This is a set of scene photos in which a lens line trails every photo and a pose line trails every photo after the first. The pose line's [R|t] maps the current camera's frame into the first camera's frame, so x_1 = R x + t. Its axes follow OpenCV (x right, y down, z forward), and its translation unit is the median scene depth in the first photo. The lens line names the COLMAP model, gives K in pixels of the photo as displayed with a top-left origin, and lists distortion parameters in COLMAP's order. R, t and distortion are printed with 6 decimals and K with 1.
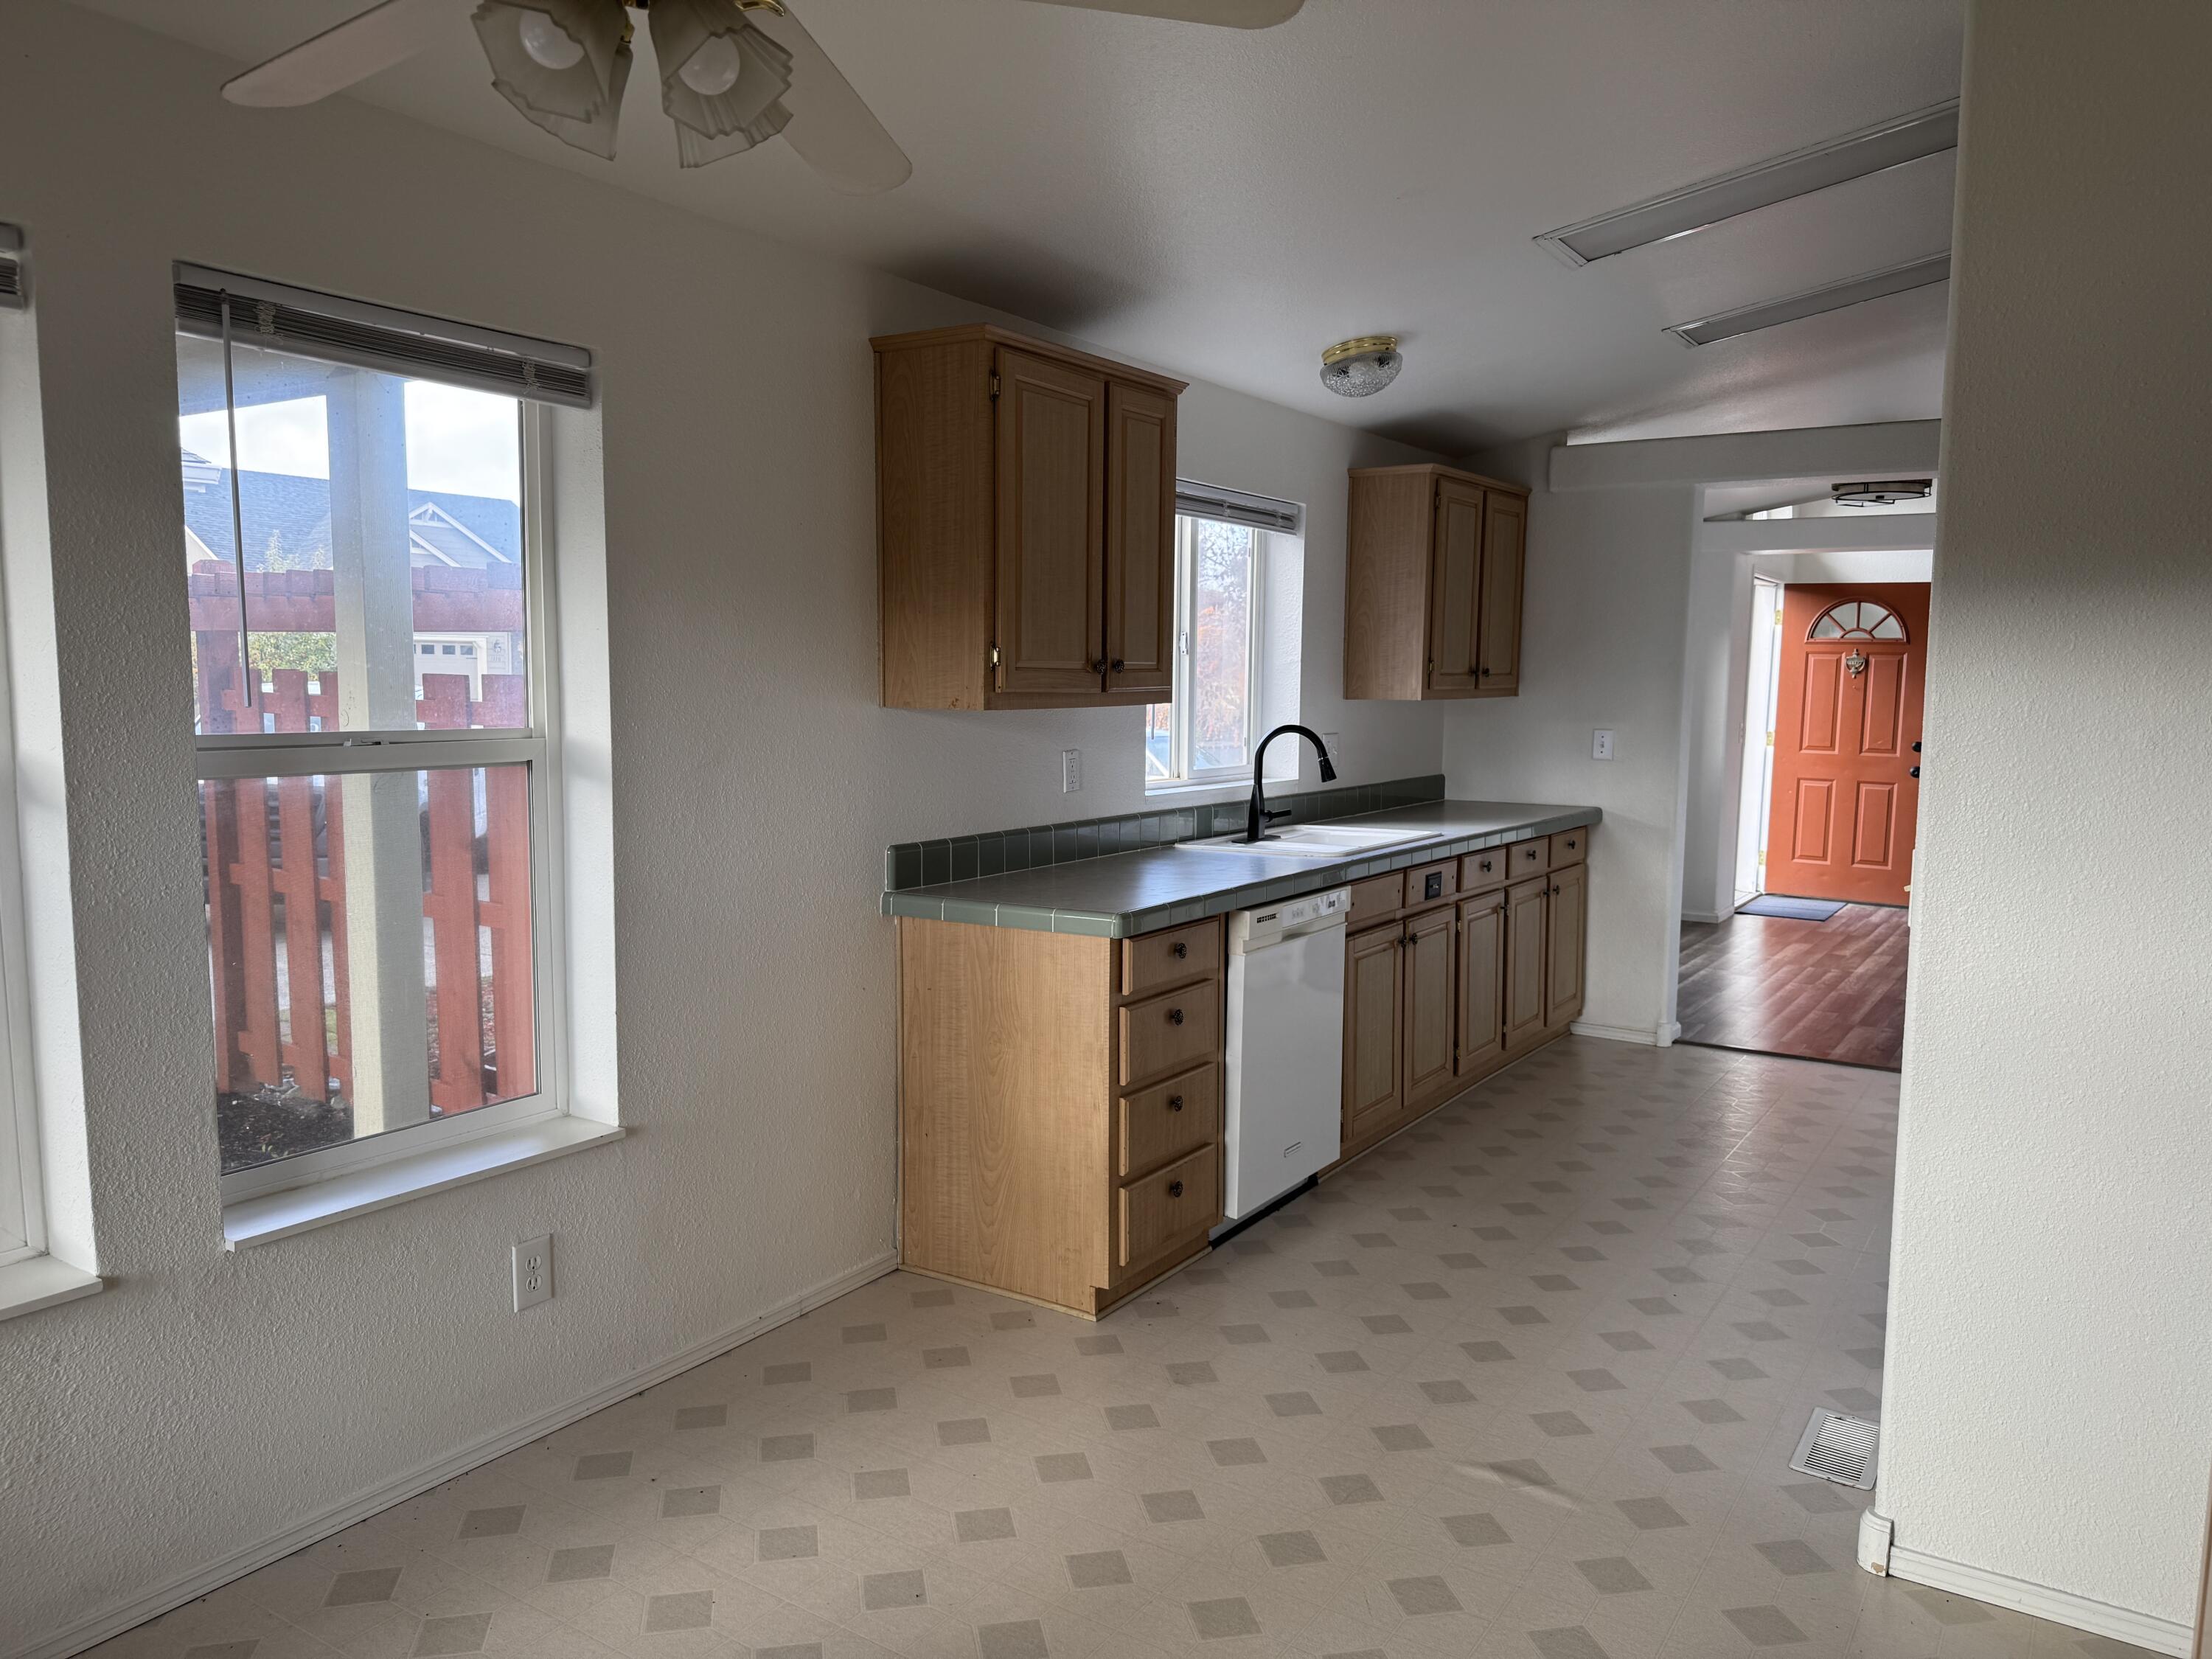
lens RADIAL K [[1560.7, 0, 1122.3], [0, 1560.7, 824.6], [0, 0, 1]] dist [0.061391, -0.091477]
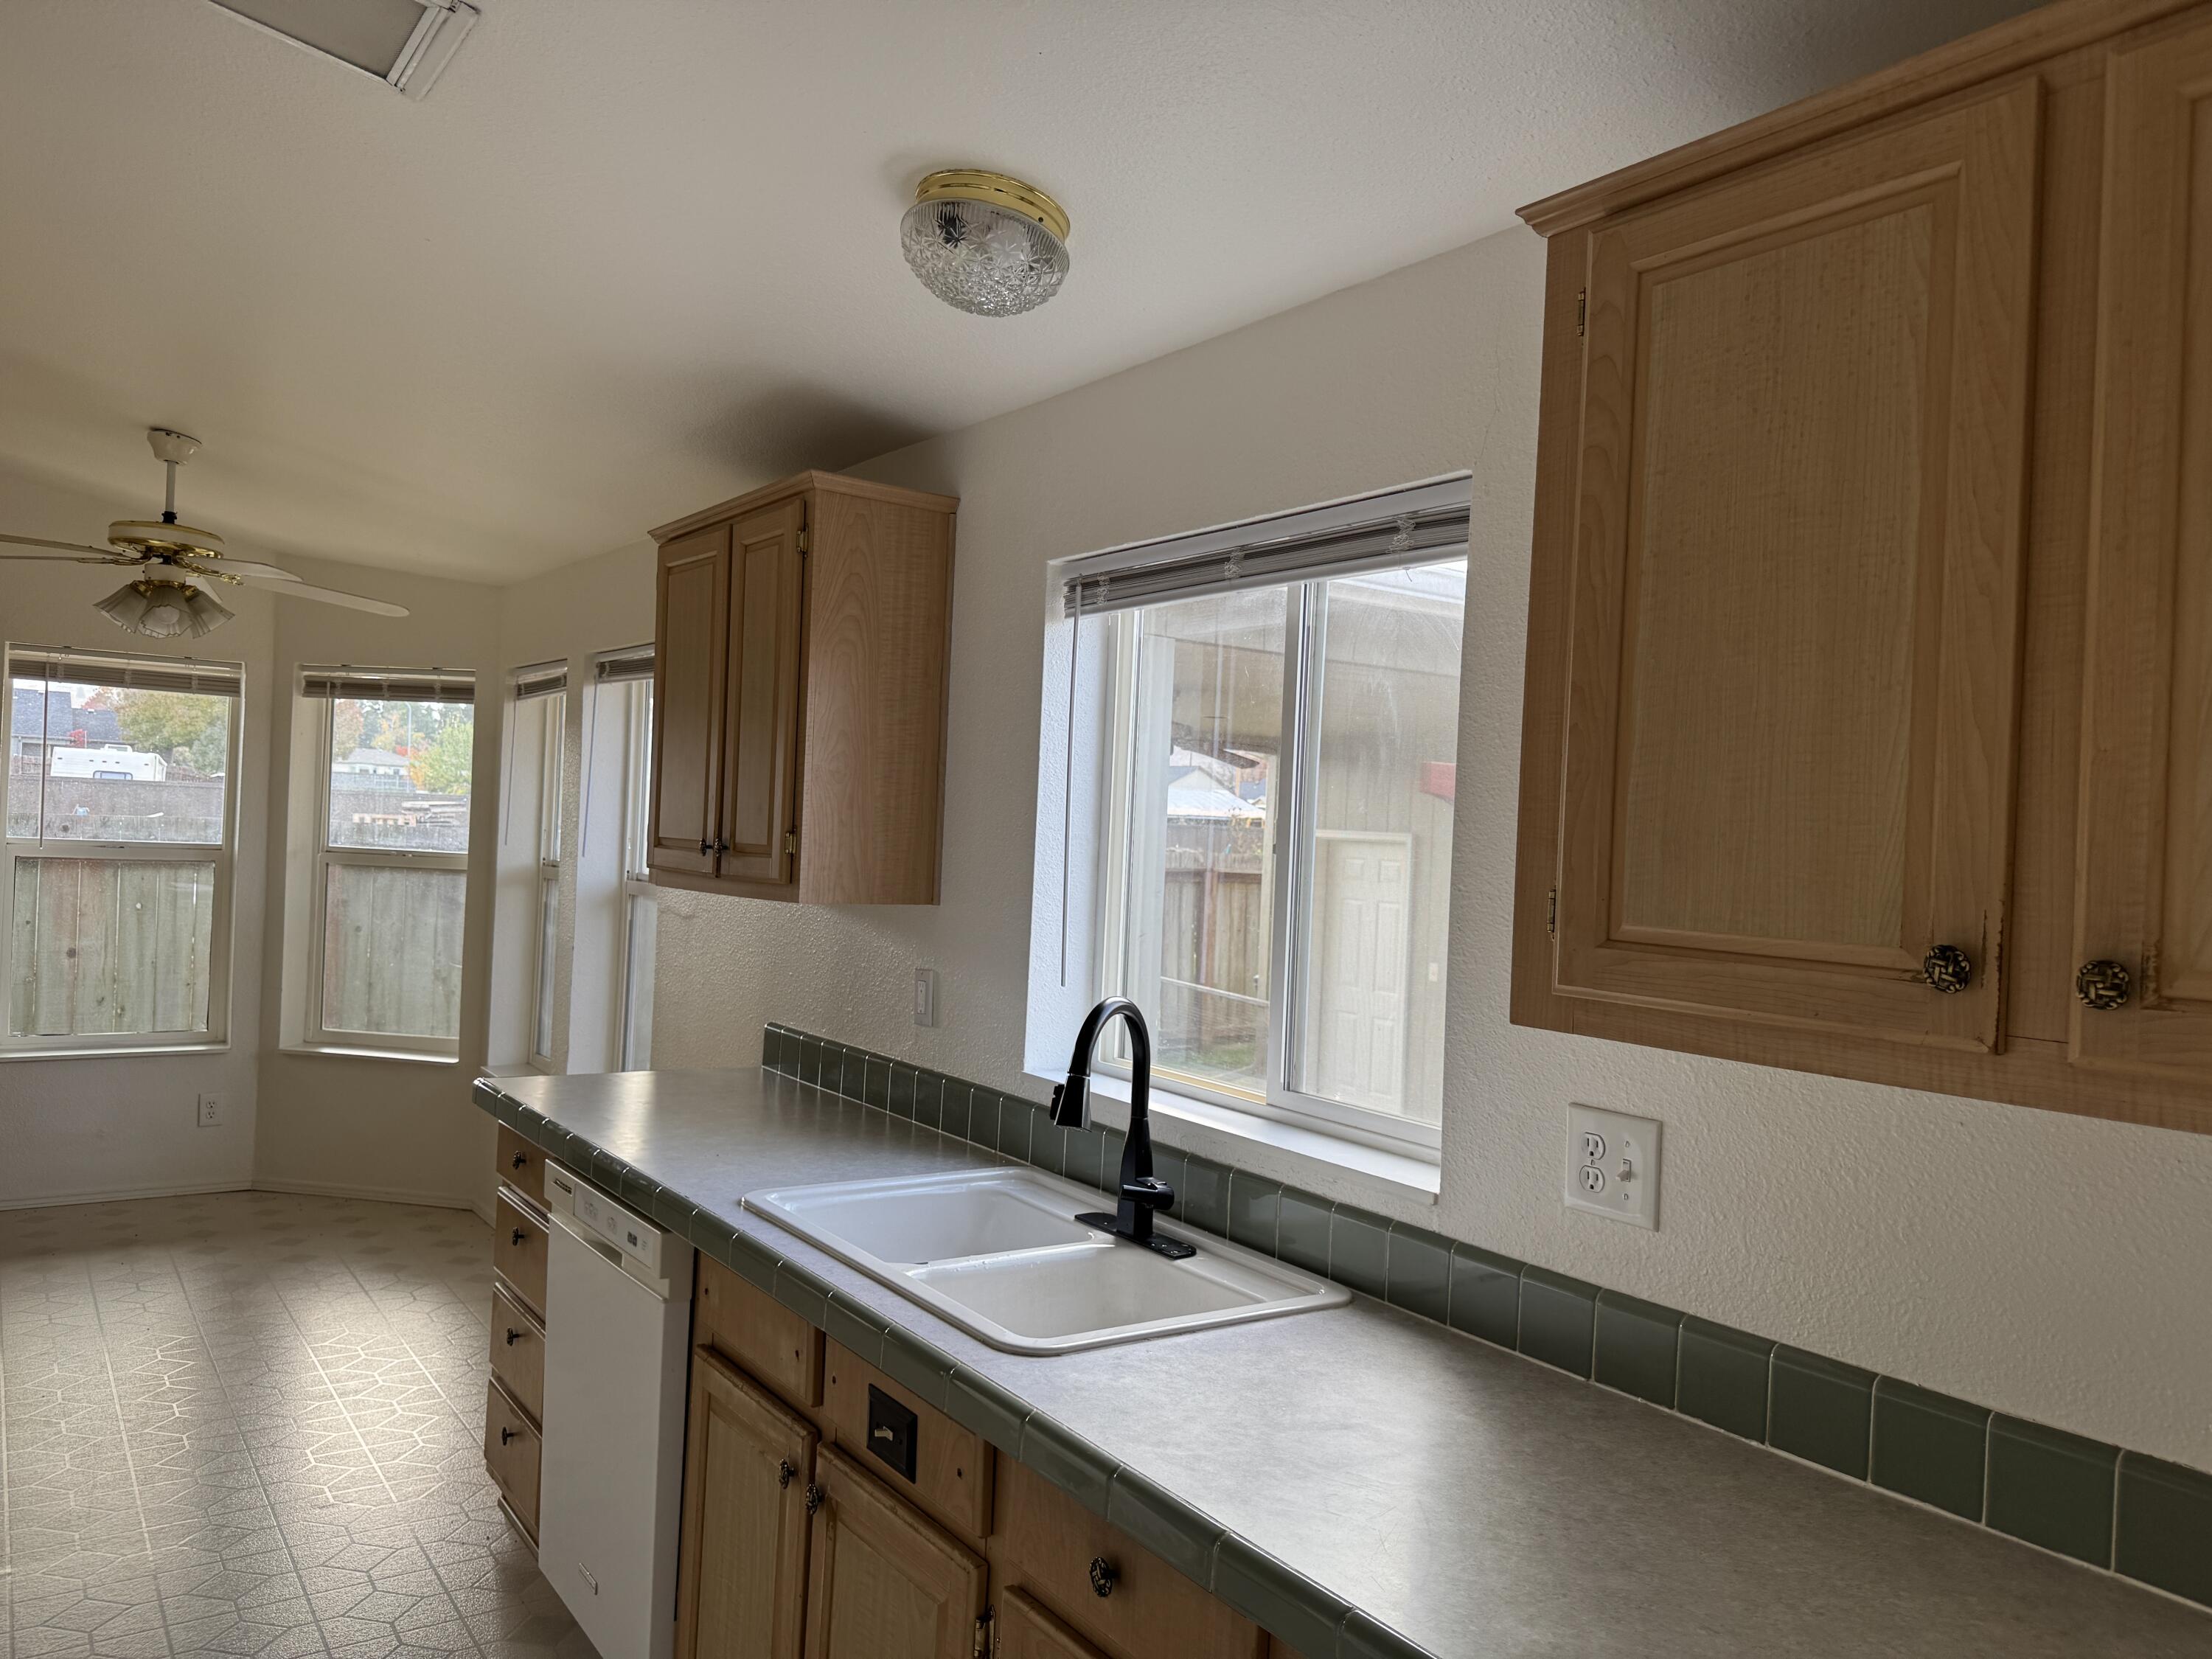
lens RADIAL K [[1560.7, 0, 1122.3], [0, 1560.7, 824.6], [0, 0, 1]] dist [0.061391, -0.091477]
pose [[-0.346162, -0.047674, -0.936963, 0.770290], [-0.145339, 0.989376, 0.003355, -0.164290], [0.926848, 0.137339, -0.349414, 1.631793]]
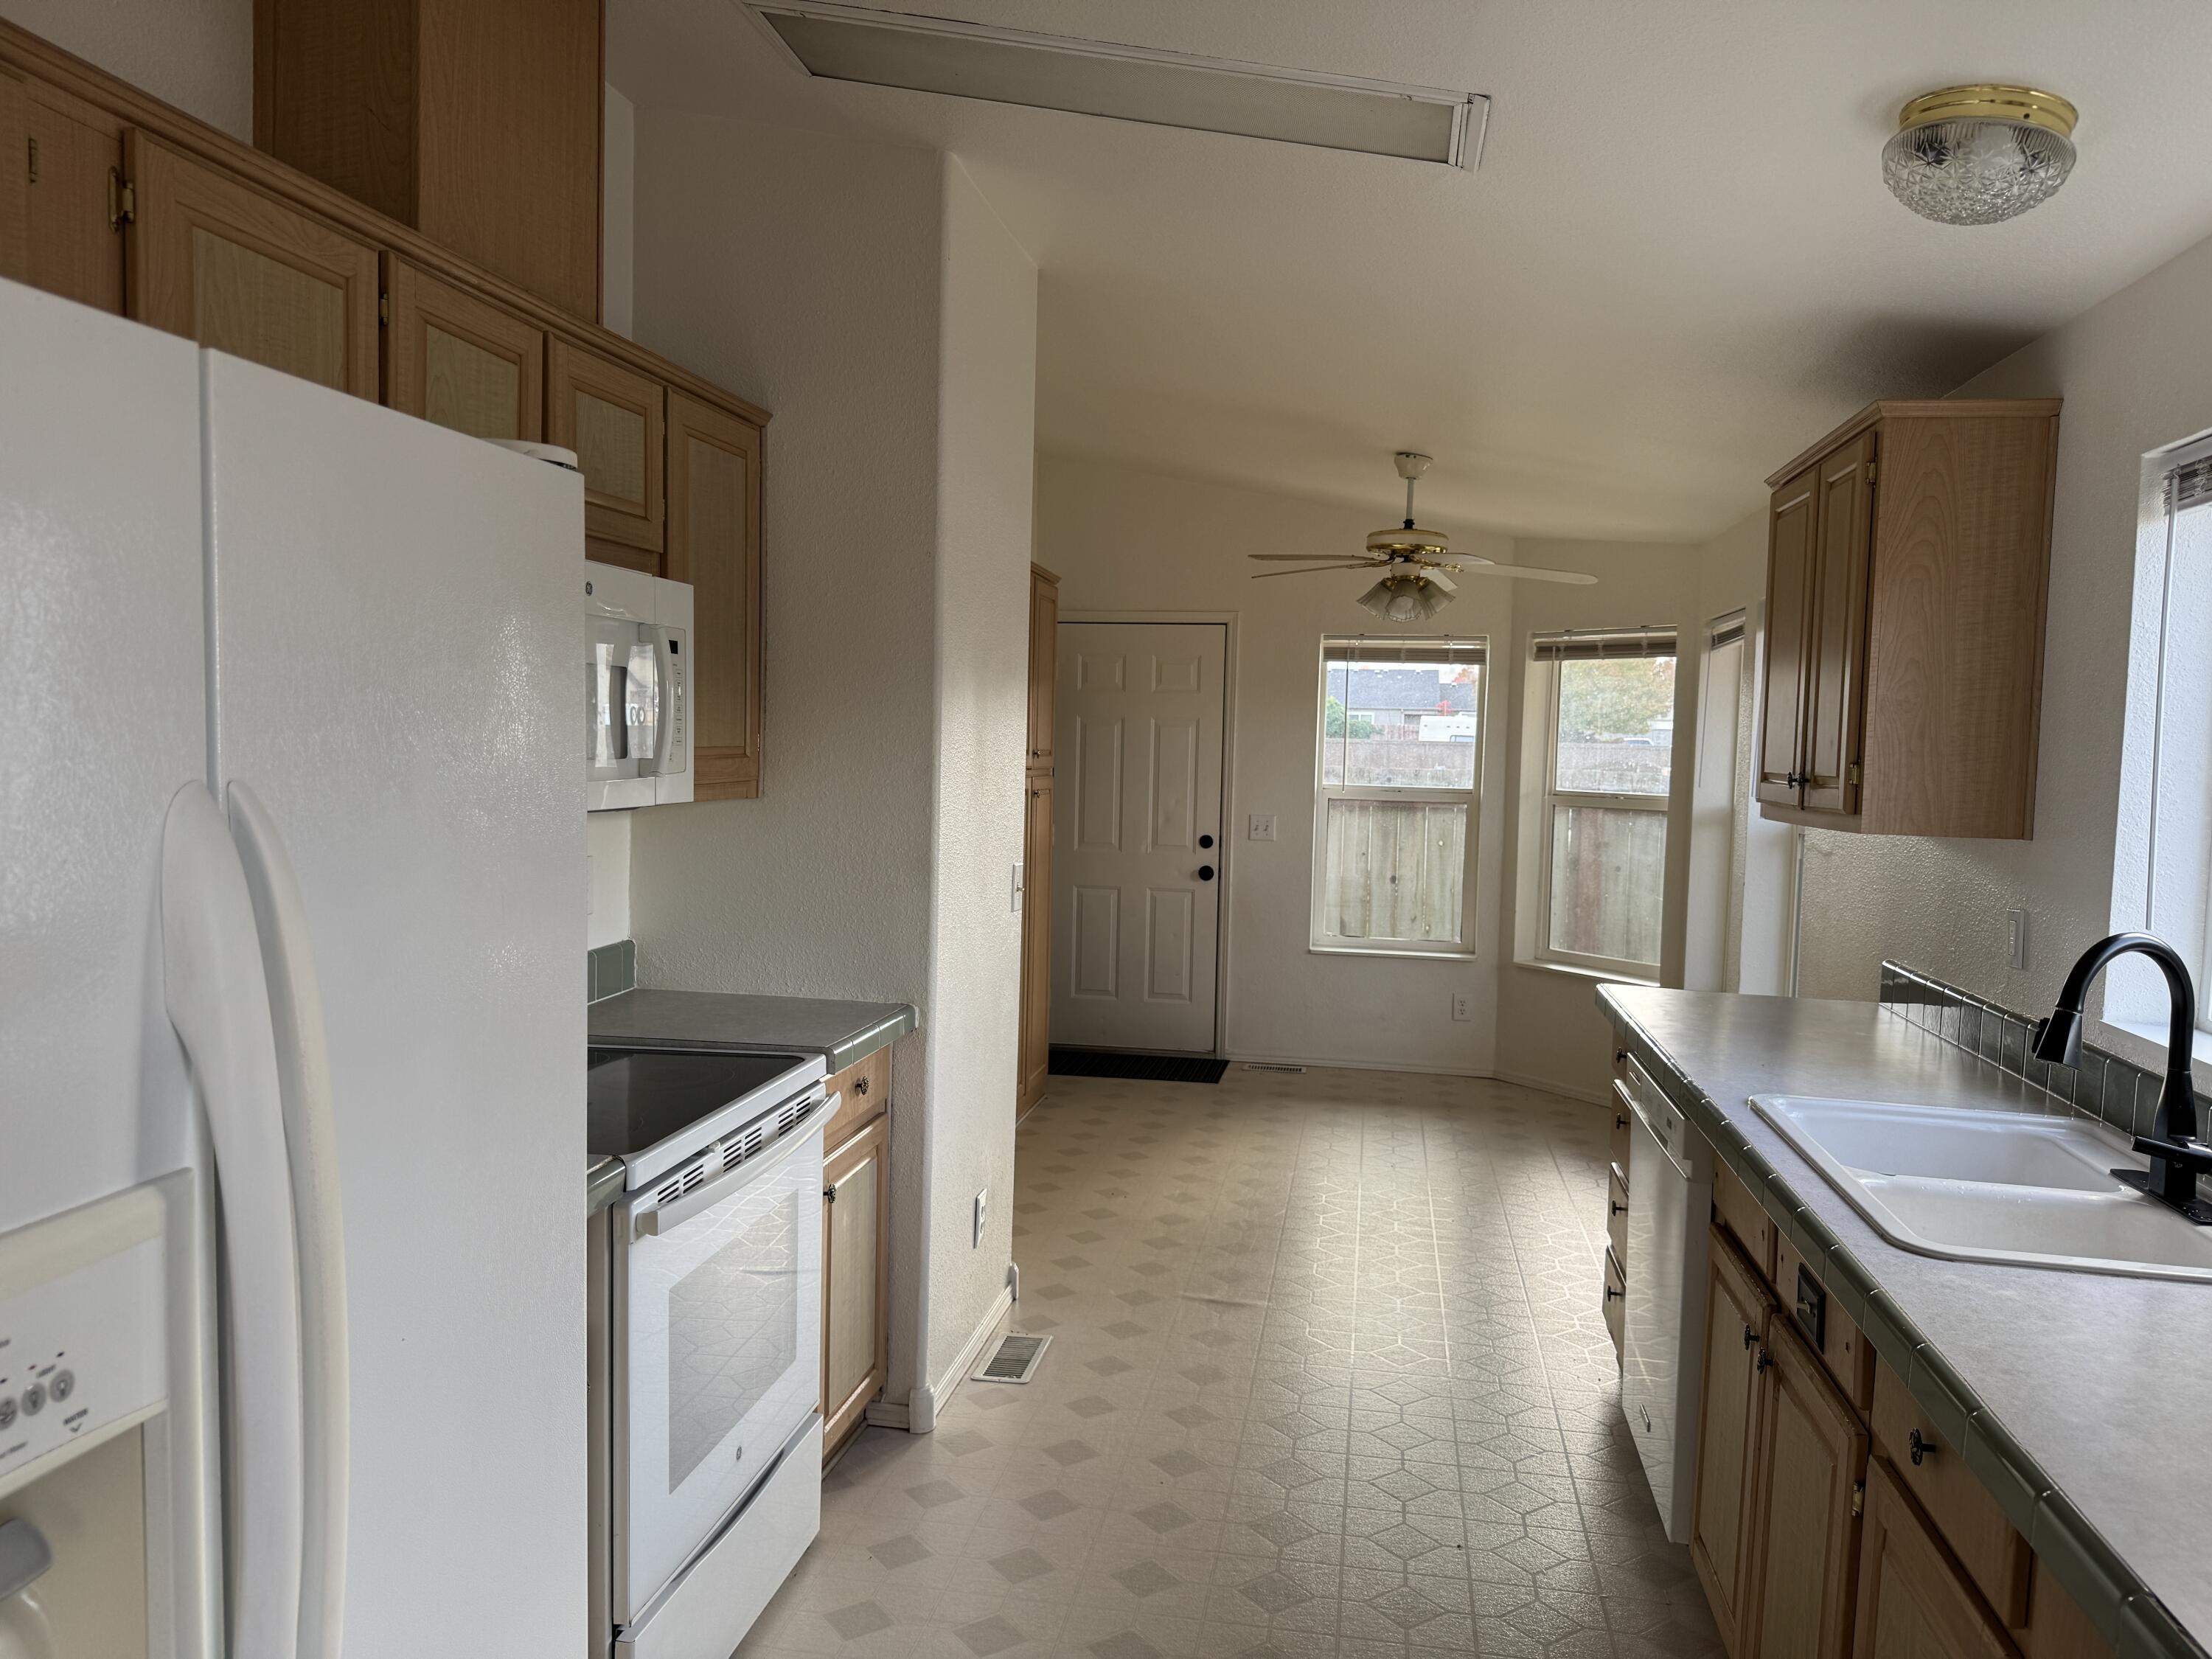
lens RADIAL K [[1594.4, 0, 1106.0], [0, 1594.4, 829.5], [0, 0, 1]] dist [0.157346, -0.276752]
pose [[-0.919705, -0.030971, -0.391387, 0.764811], [-0.090147, 0.986908, 0.133736, -0.175911], [0.382121, 0.158280, -0.910456, 1.804690]]
